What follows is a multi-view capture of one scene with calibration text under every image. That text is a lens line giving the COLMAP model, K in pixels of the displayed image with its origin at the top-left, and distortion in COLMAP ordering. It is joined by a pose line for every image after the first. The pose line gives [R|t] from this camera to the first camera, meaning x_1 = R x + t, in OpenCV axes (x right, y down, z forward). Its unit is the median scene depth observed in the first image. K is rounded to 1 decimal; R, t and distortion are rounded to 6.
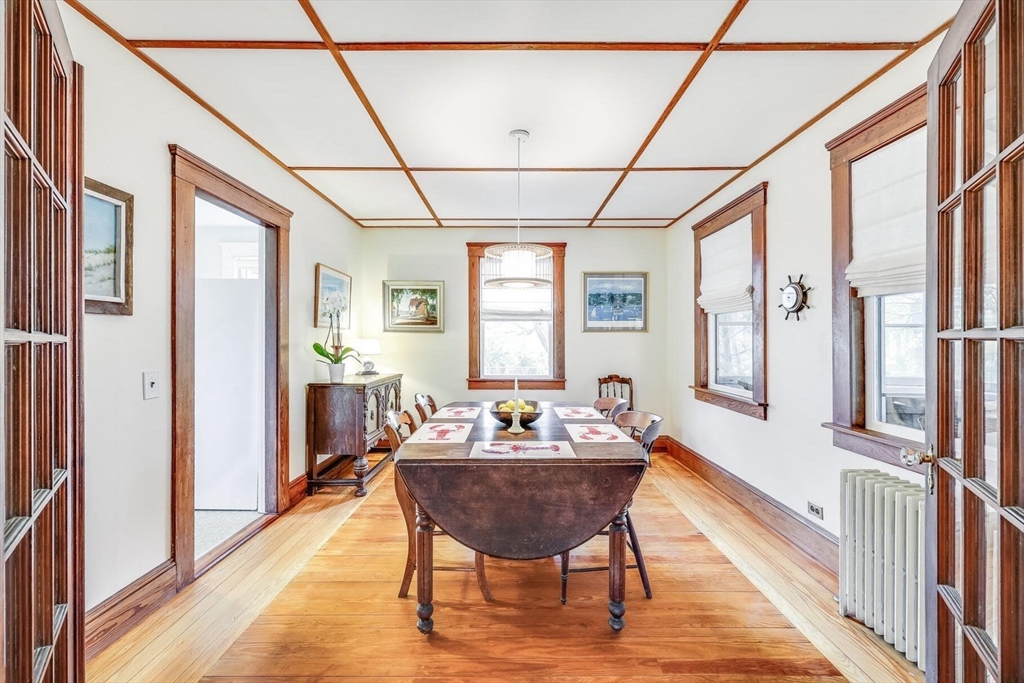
lens RADIAL K [[433.9, 0, 512.2], [0, 433.9, 339.9], [0, 0, 1]] dist [-0.000550, 0.000023]
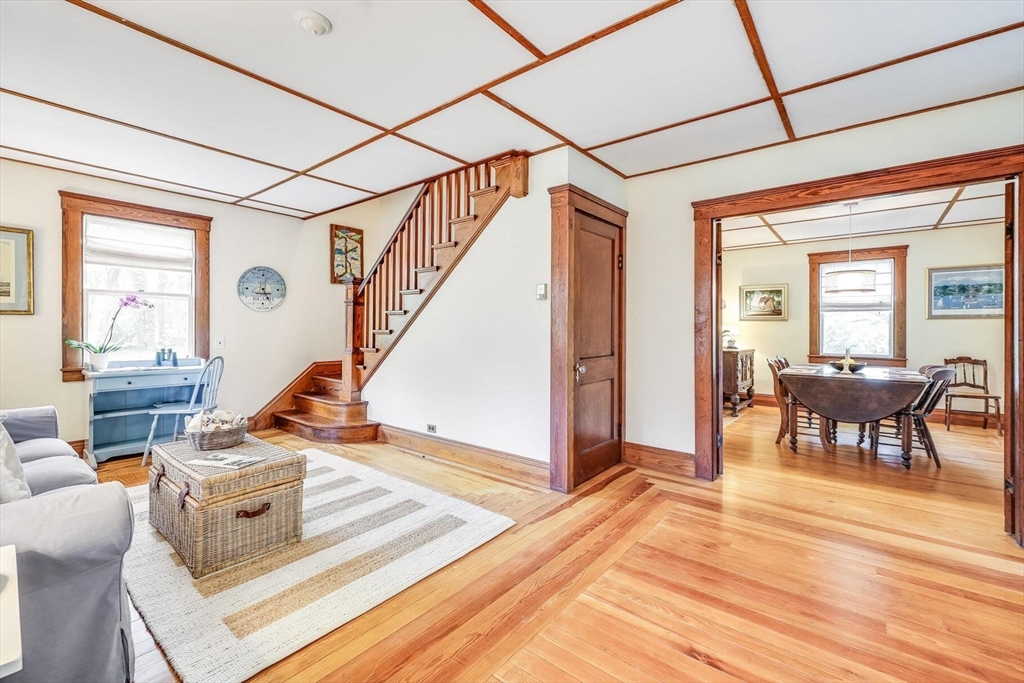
lens RADIAL K [[433.9, 0, 509.8], [0, 433.9, 329.6], [0, 0, 1]] dist [-0.000550, 0.000023]
pose [[0.773708, 0.003488, -0.633532, 0.032904], [-0.003762, 0.999993, 0.000911, 0.013214], [0.633531, 0.001679, 0.773716, -0.630256]]
